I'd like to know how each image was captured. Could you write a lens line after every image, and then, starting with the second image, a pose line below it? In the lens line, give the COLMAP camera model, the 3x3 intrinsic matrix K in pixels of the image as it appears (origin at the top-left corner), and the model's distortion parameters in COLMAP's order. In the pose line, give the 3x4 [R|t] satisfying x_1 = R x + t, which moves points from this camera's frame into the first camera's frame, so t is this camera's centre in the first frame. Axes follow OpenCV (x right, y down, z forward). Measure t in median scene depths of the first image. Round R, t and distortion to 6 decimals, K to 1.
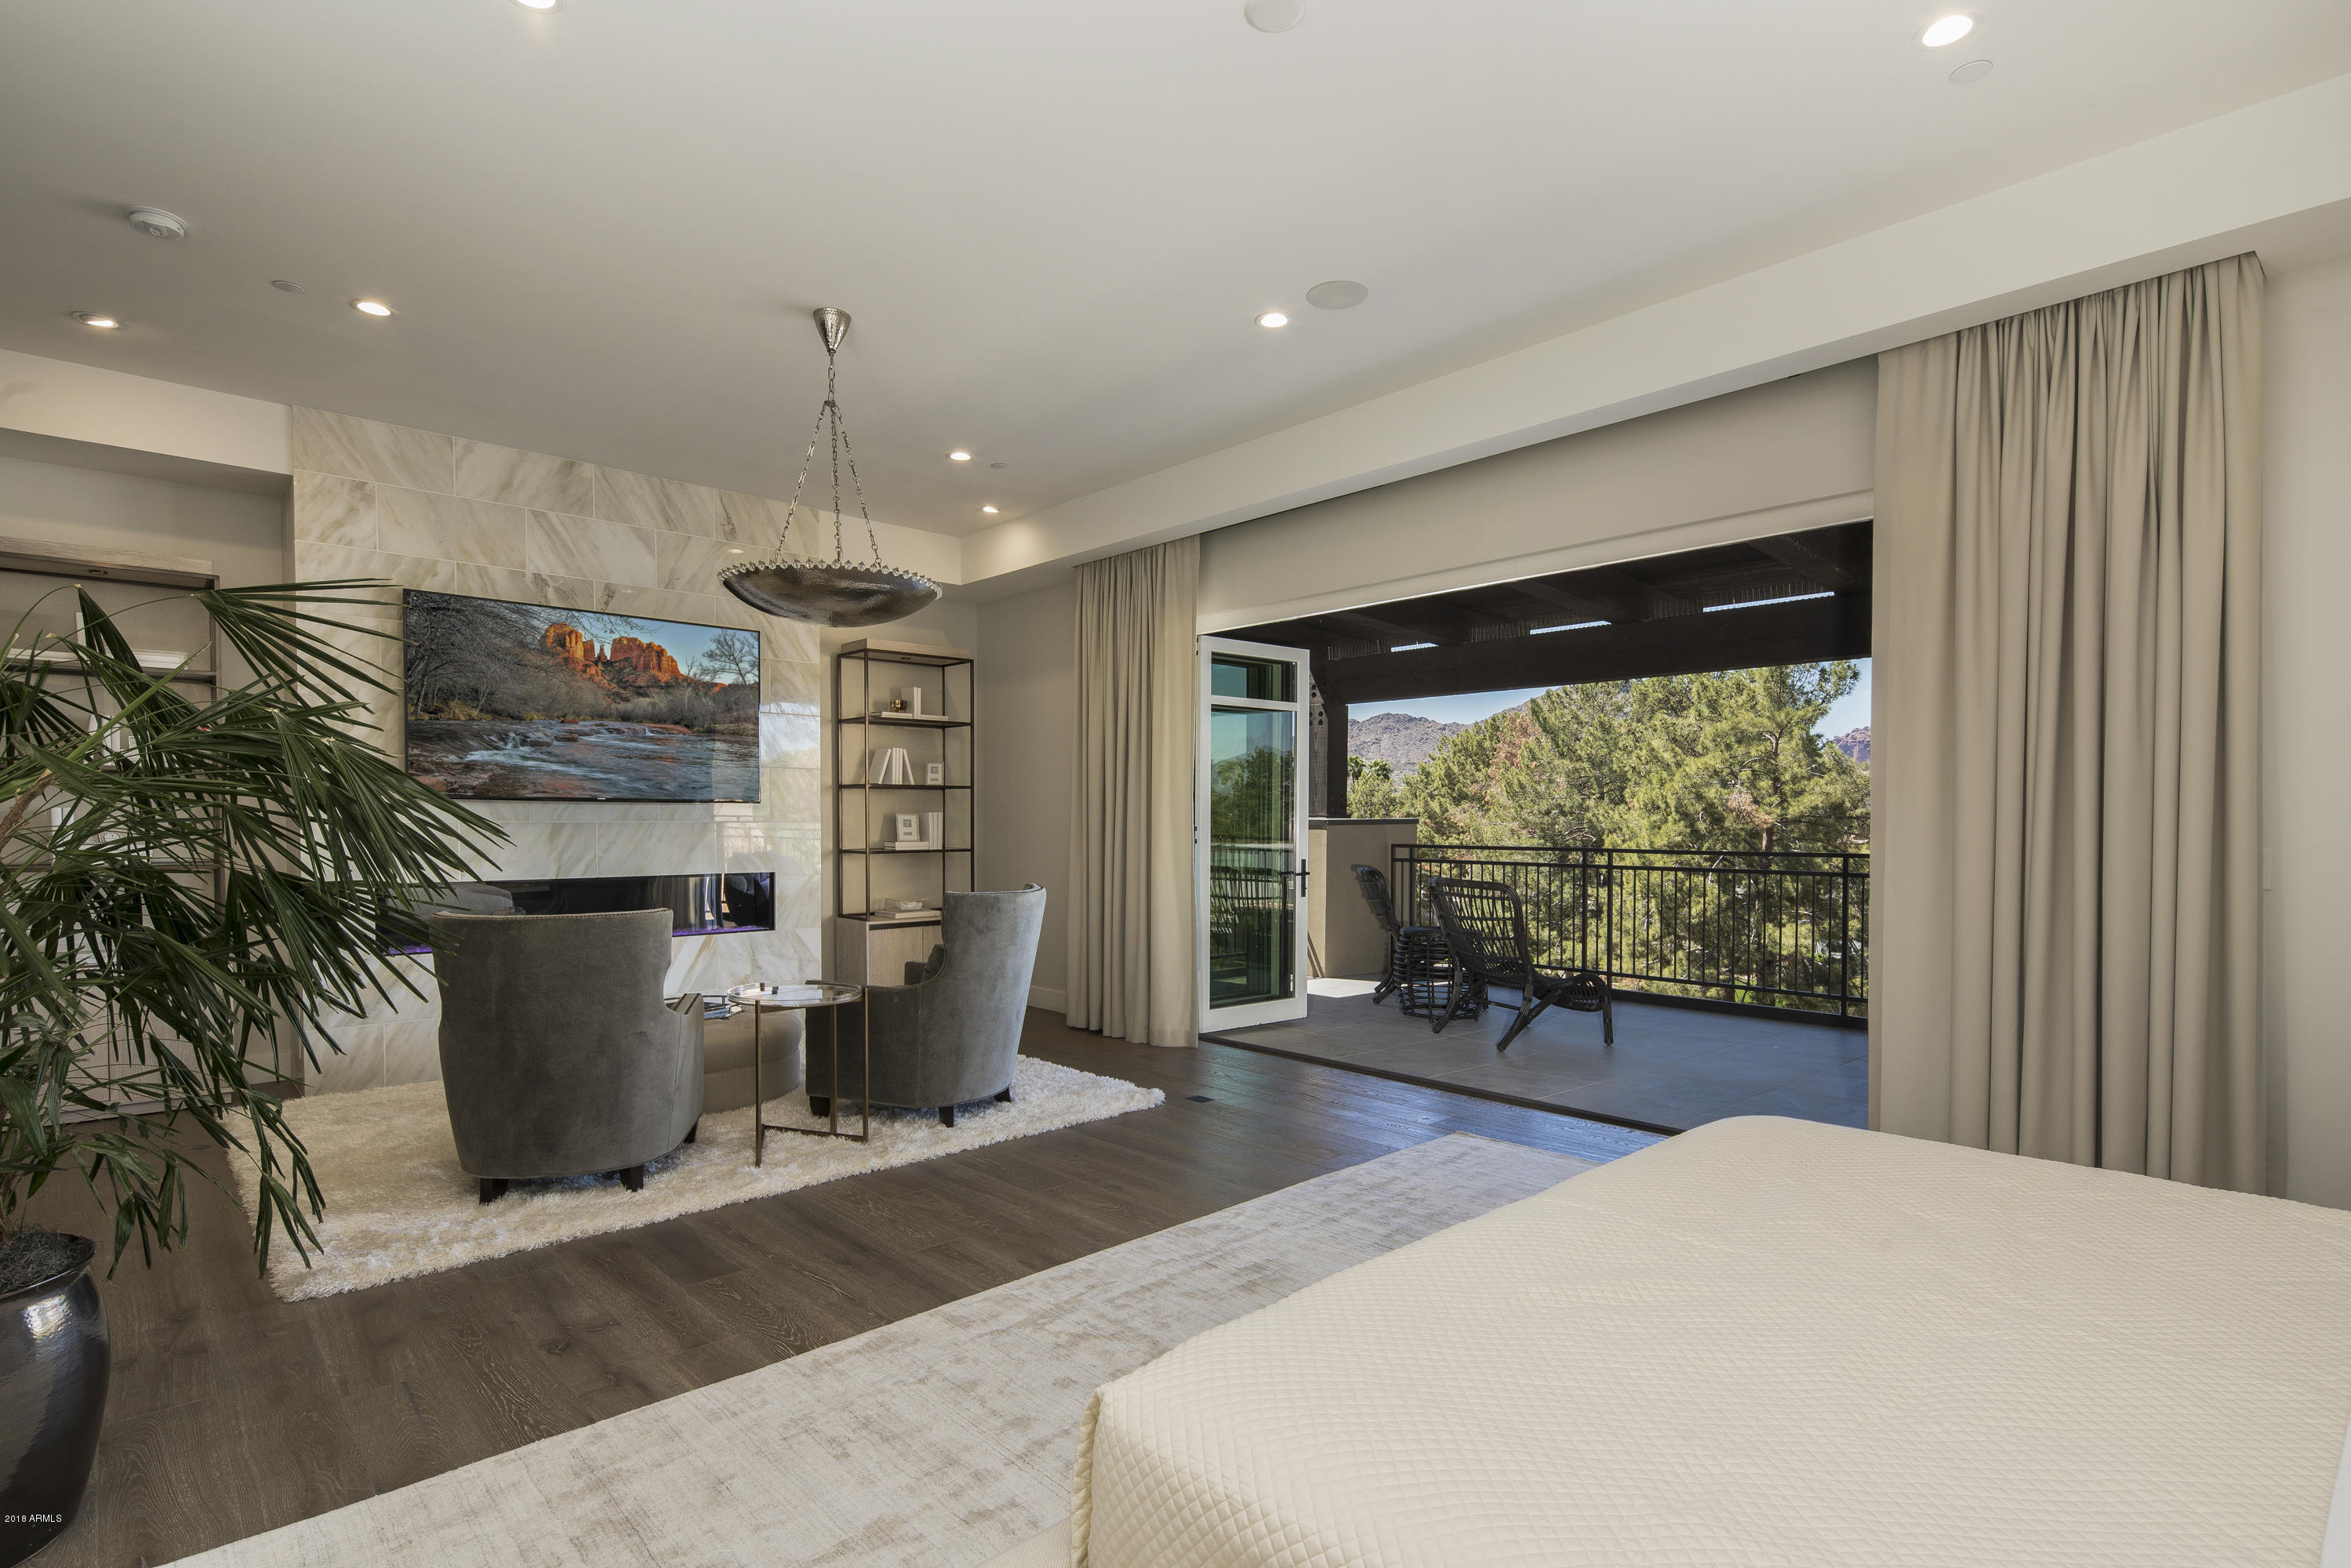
lens RADIAL K [[1156.6, 0, 1155.4], [0, 1156.6, 849.6], [0, 0, 1]] dist [-0.002453, -0.000328]
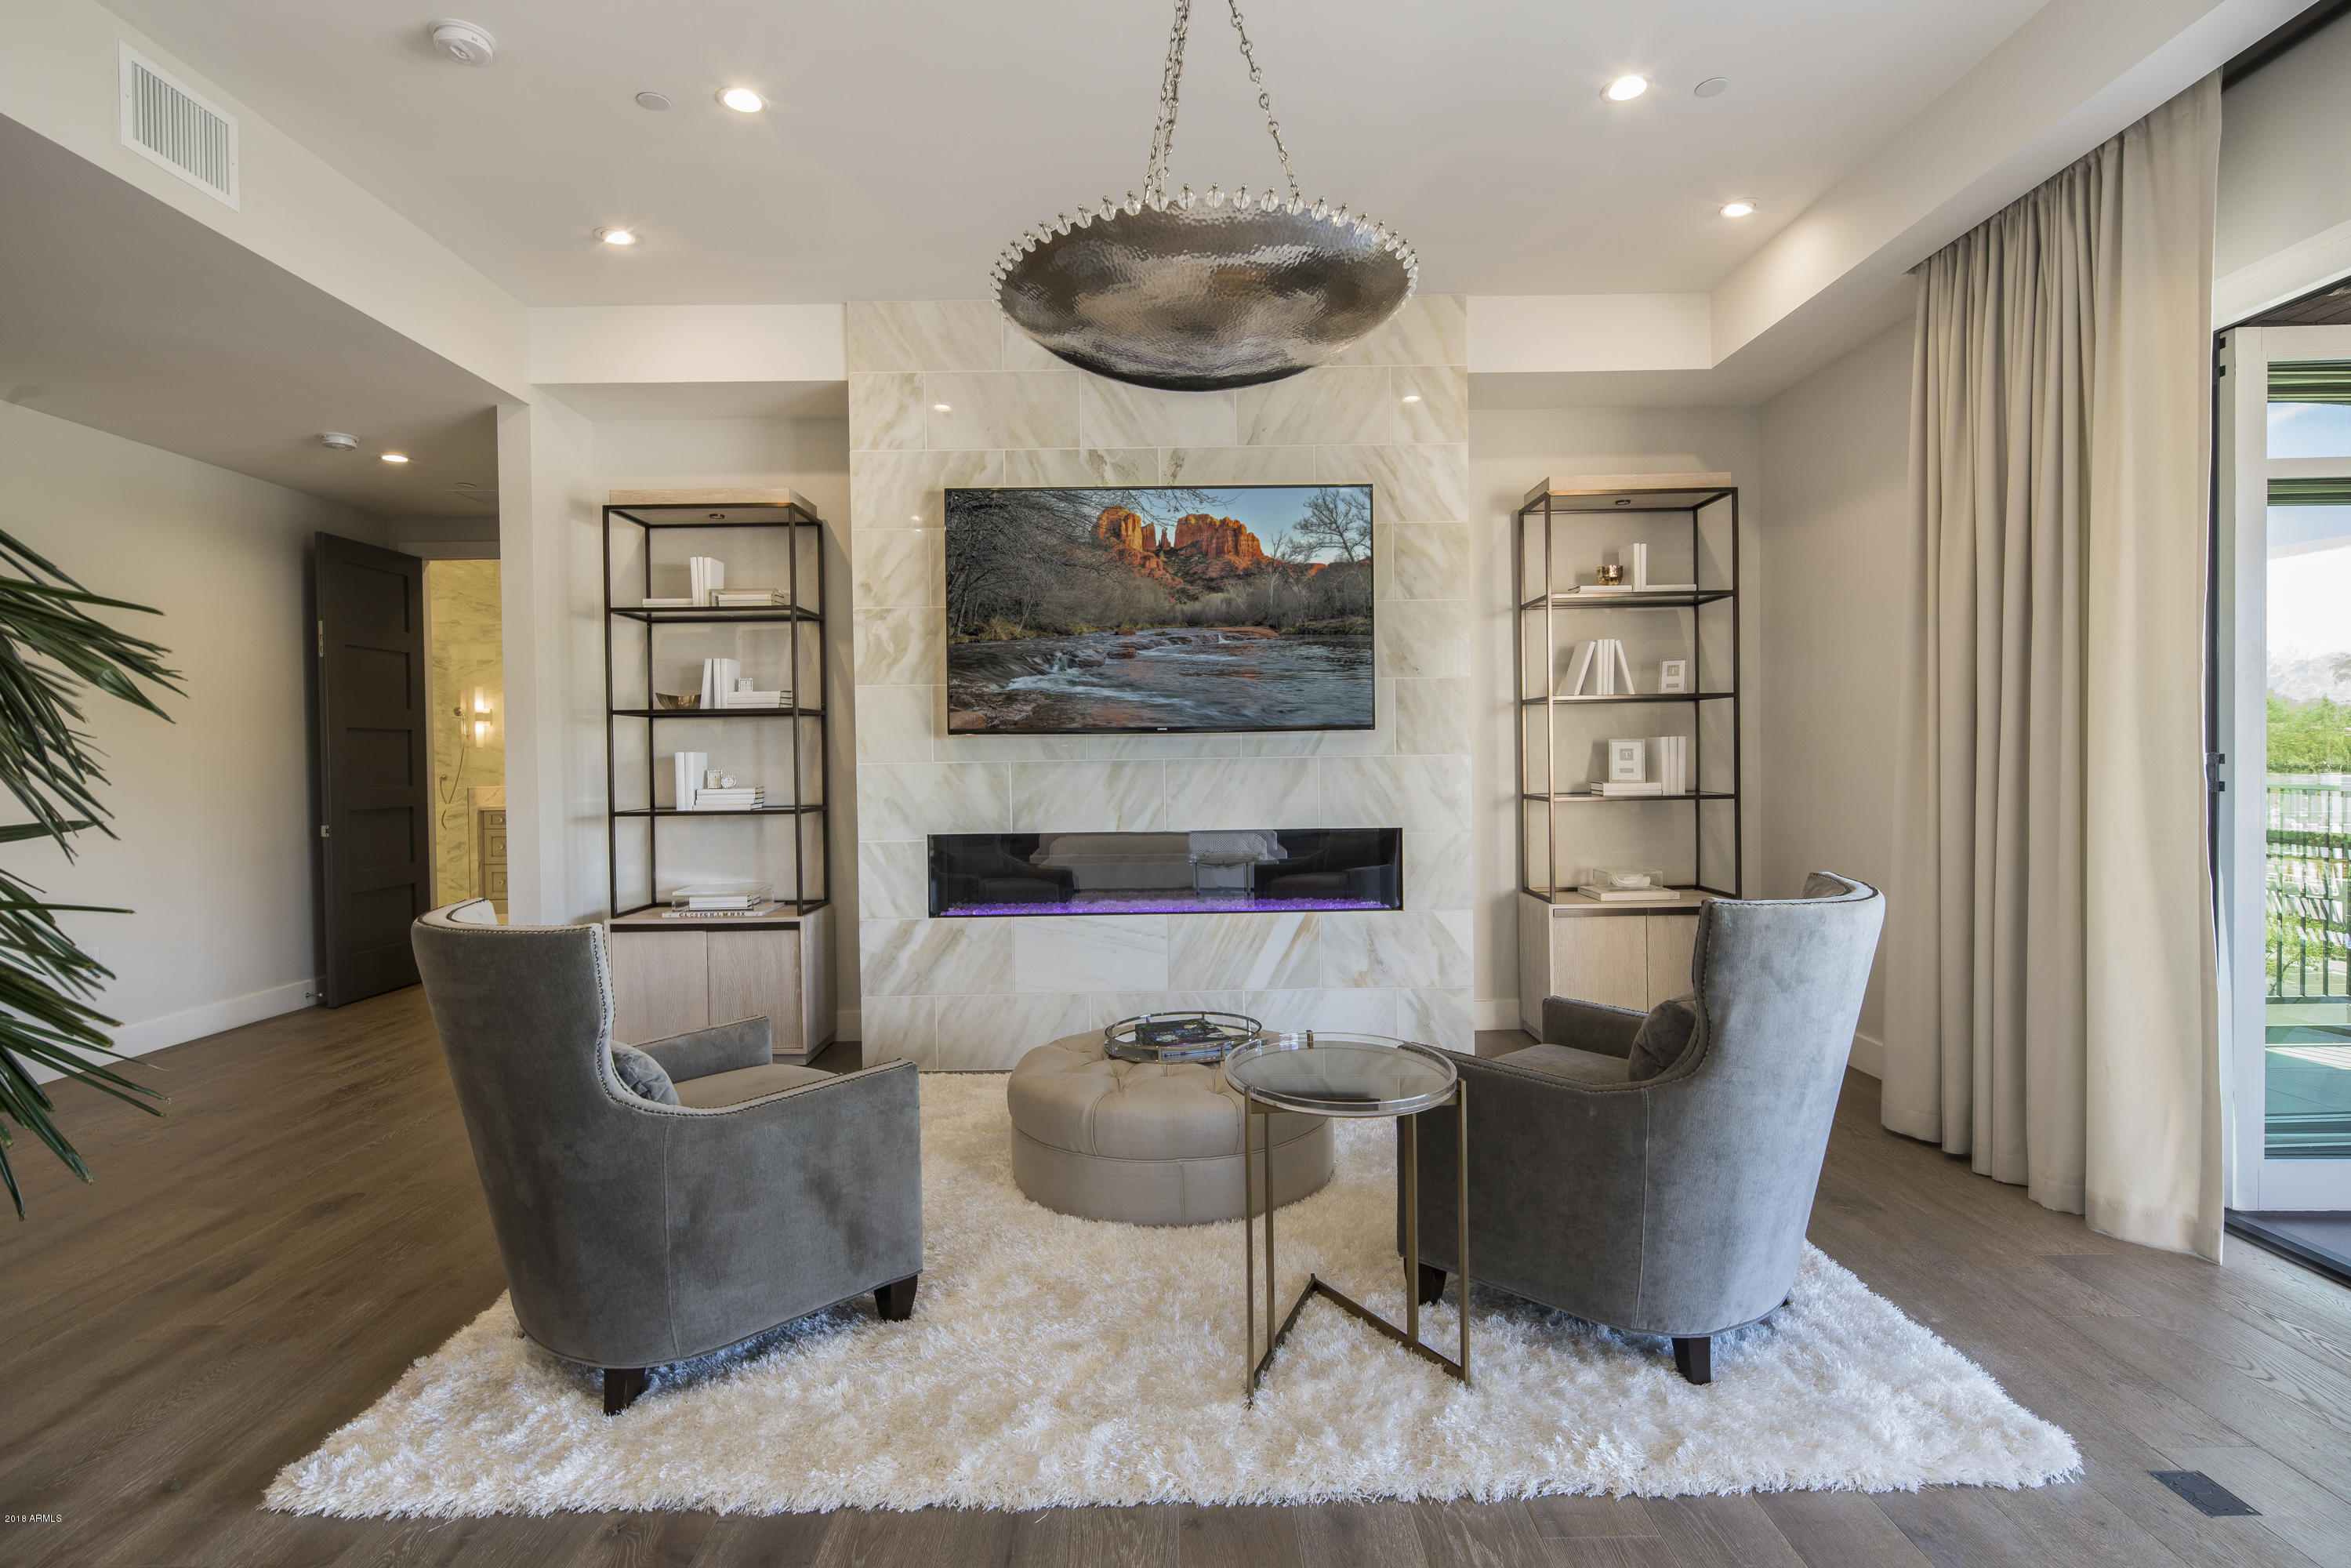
lens RADIAL K [[1140.0, 0, 1174.7], [0, 1140.0, 778.4], [0, 0, 1]] dist [-0.002278, 0.000325]
pose [[0.744567, -0.002170, -0.667544, 0.030347], [0.000752, 0.999997, -0.002412, -0.009419], [0.667547, 0.001294, 0.744567, 0.431807]]
